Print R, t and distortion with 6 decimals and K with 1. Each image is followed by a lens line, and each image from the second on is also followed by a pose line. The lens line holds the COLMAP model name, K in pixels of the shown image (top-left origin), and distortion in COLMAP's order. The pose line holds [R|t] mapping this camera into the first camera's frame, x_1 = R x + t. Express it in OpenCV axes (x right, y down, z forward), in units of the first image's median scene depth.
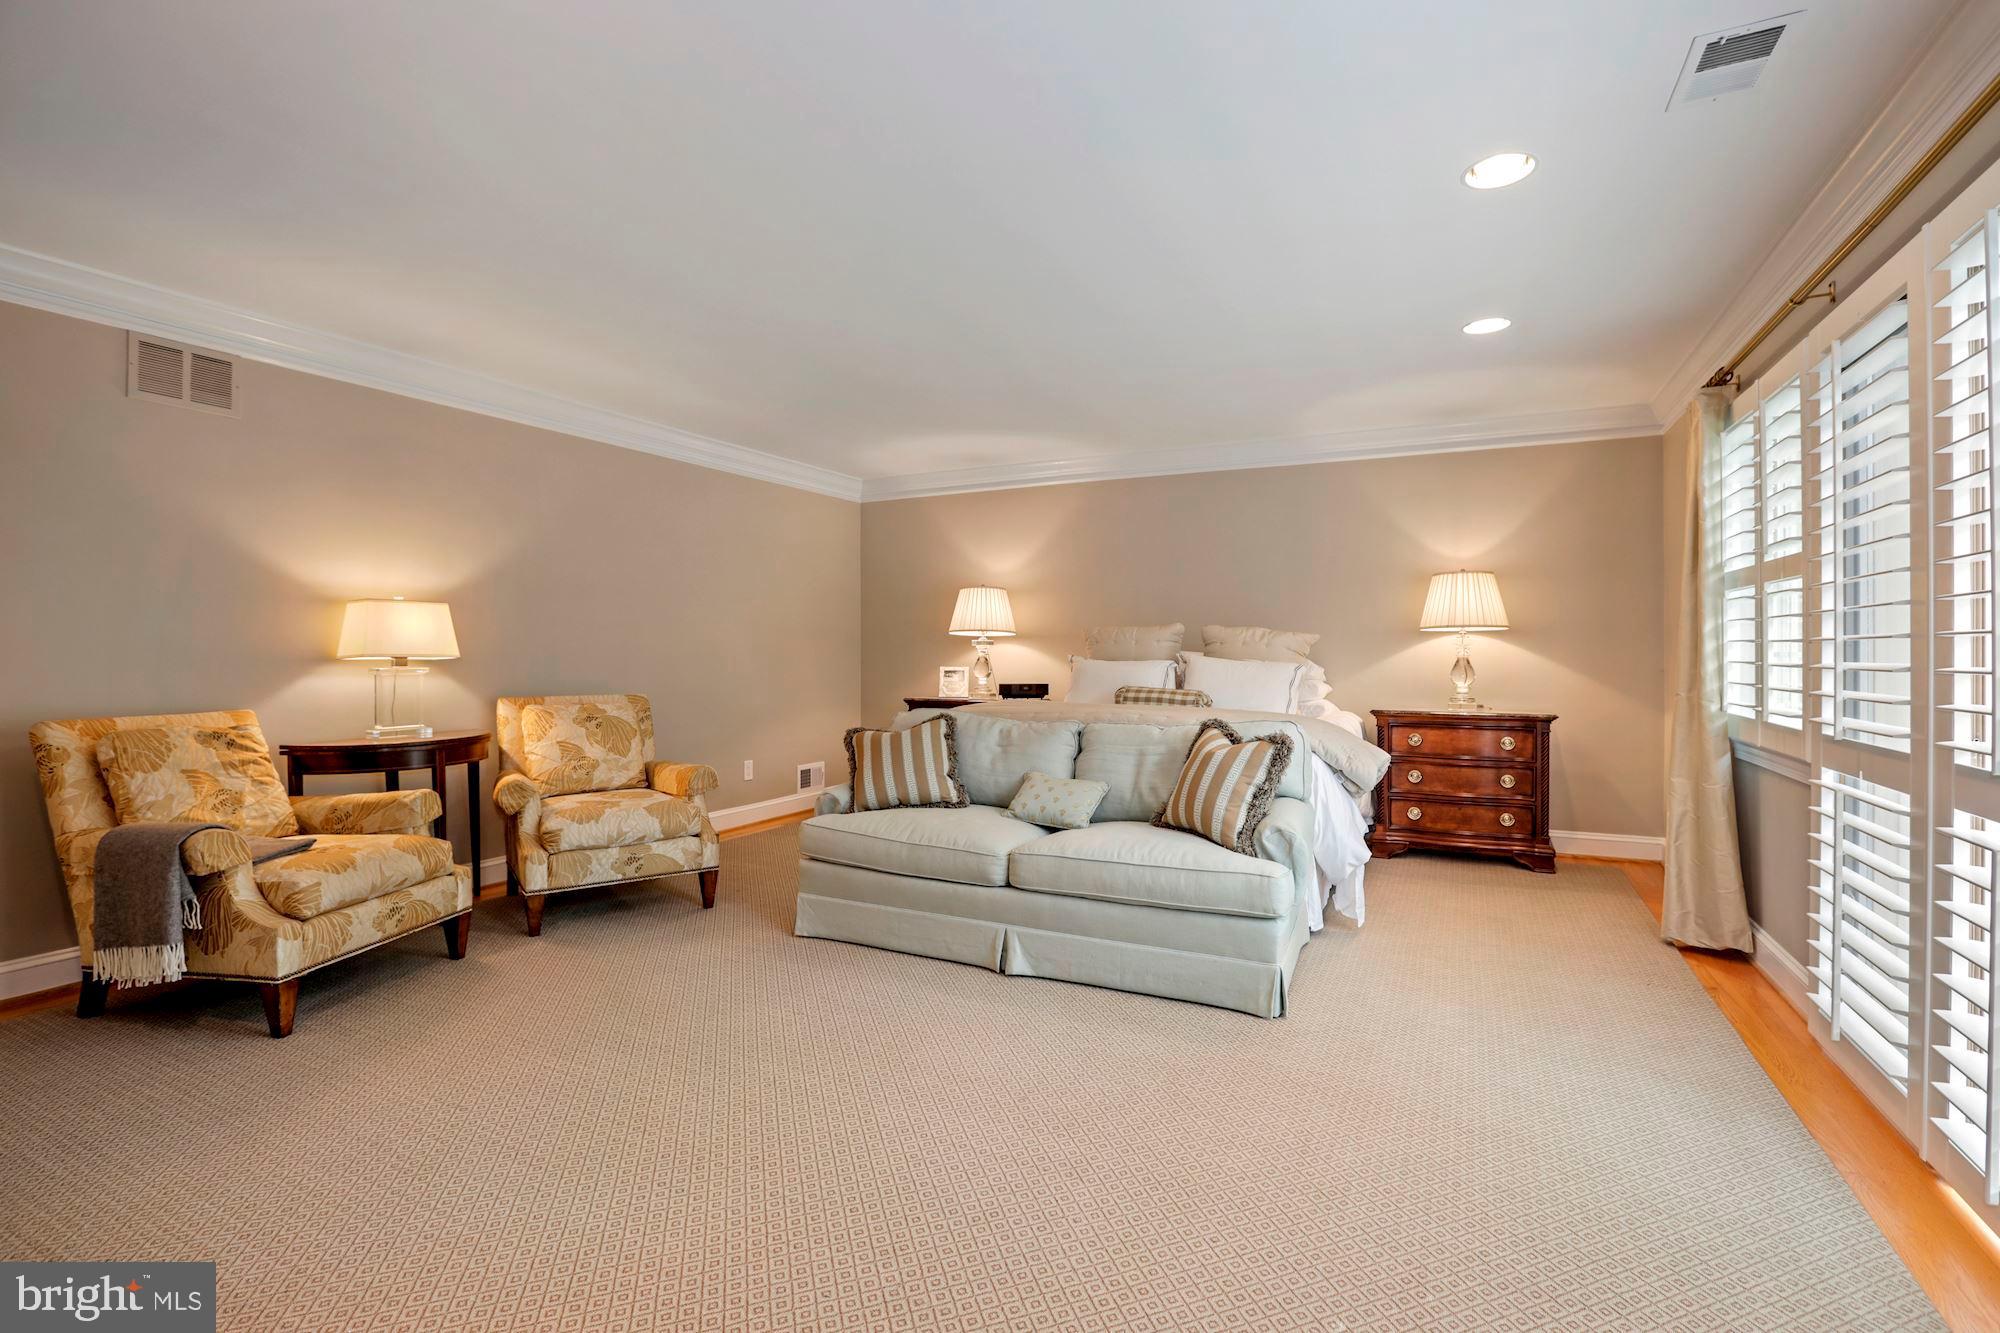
lens RADIAL K [[903.4, 0, 1009.8], [0, 903.4, 657.3], [0, 0, 1]] dist [-0.016926, 0.000079]
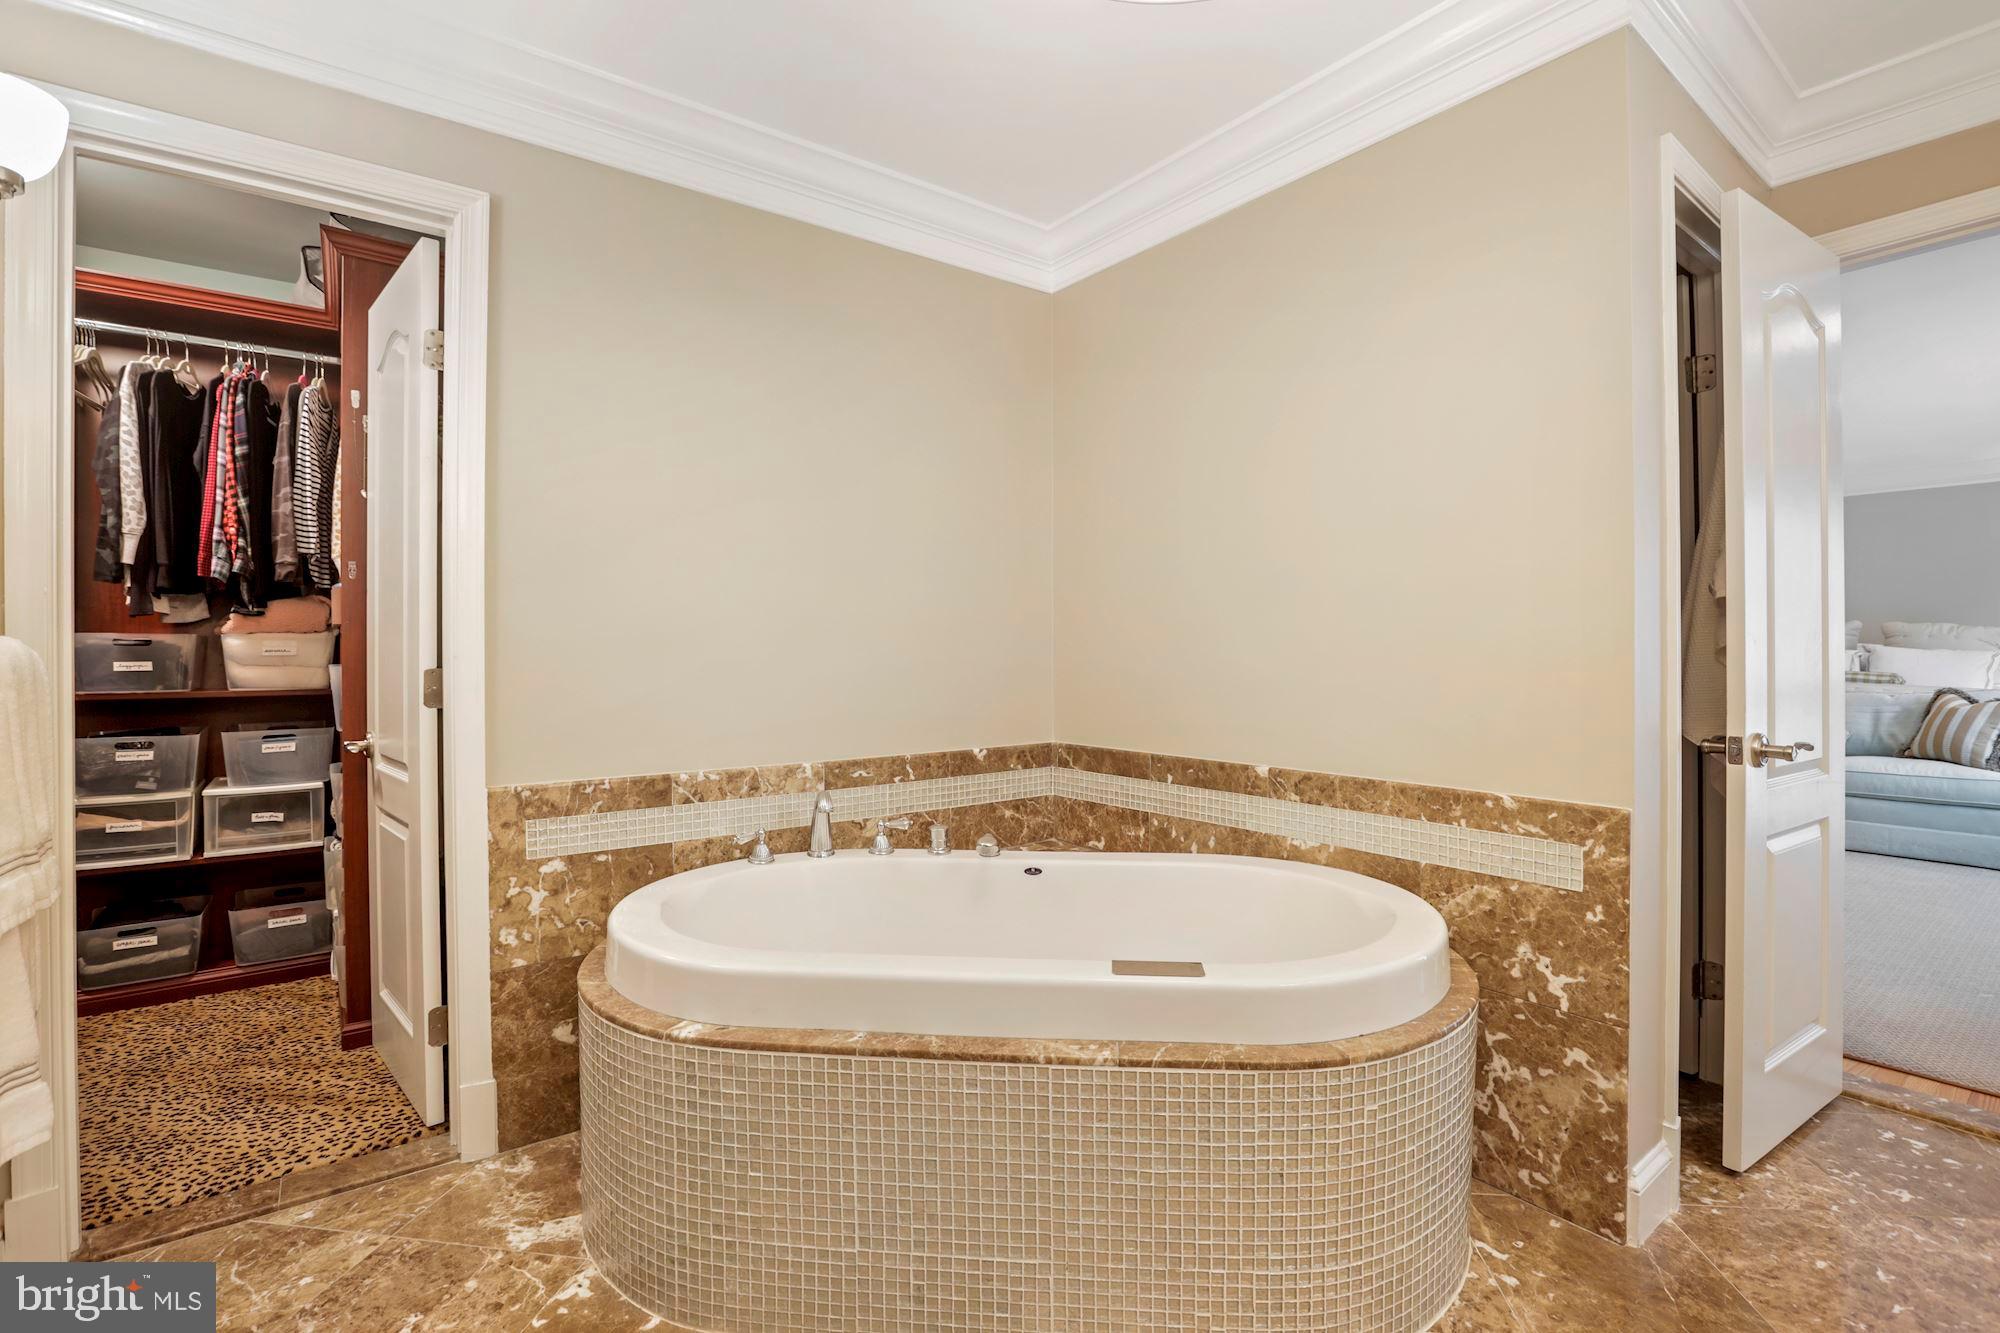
lens RADIAL K [[903.4, 0, 1009.8], [0, 903.4, 657.3], [0, 0, 1]] dist [-0.016926, 0.000079]
pose [[0.903304, 0.004173, -0.428980, -0.520360], [-0.001864, 0.999981, 0.005804, 0.013491], [0.428996, -0.004443, 0.903295, -0.927715]]
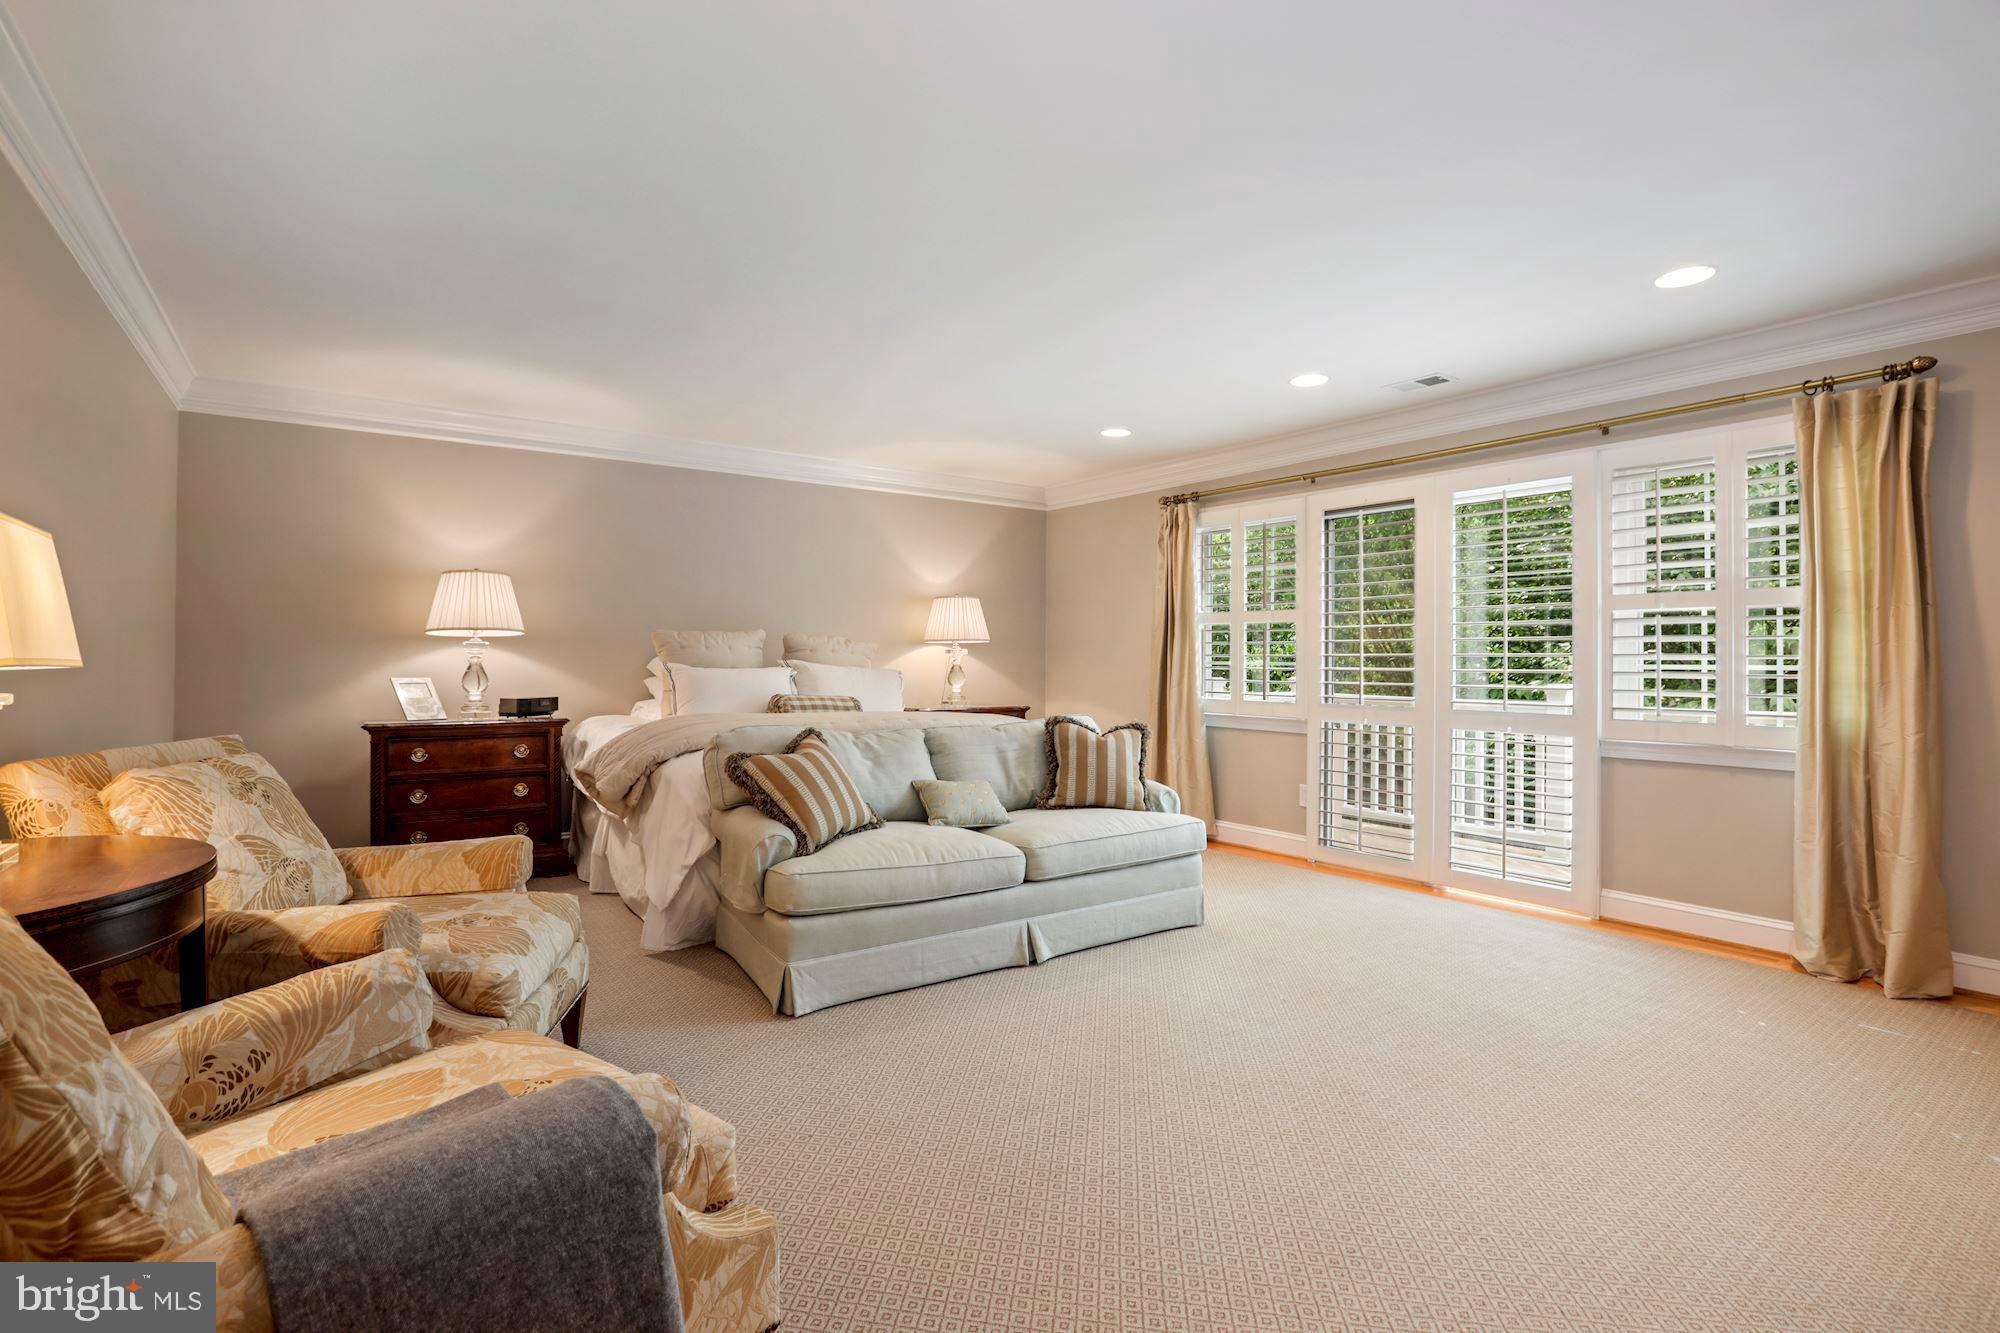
lens RADIAL K [[928.4, 0, 1005.3], [0, 928.4, 653.9], [0, 0, 1]] dist [-0.052241, 0.000385]
pose [[0.488935, 0.005018, 0.872306, -0.873492], [0.003251, 0.999966, -0.007575, -0.004941], [-0.872314, 0.006540, 0.488902, 0.445553]]
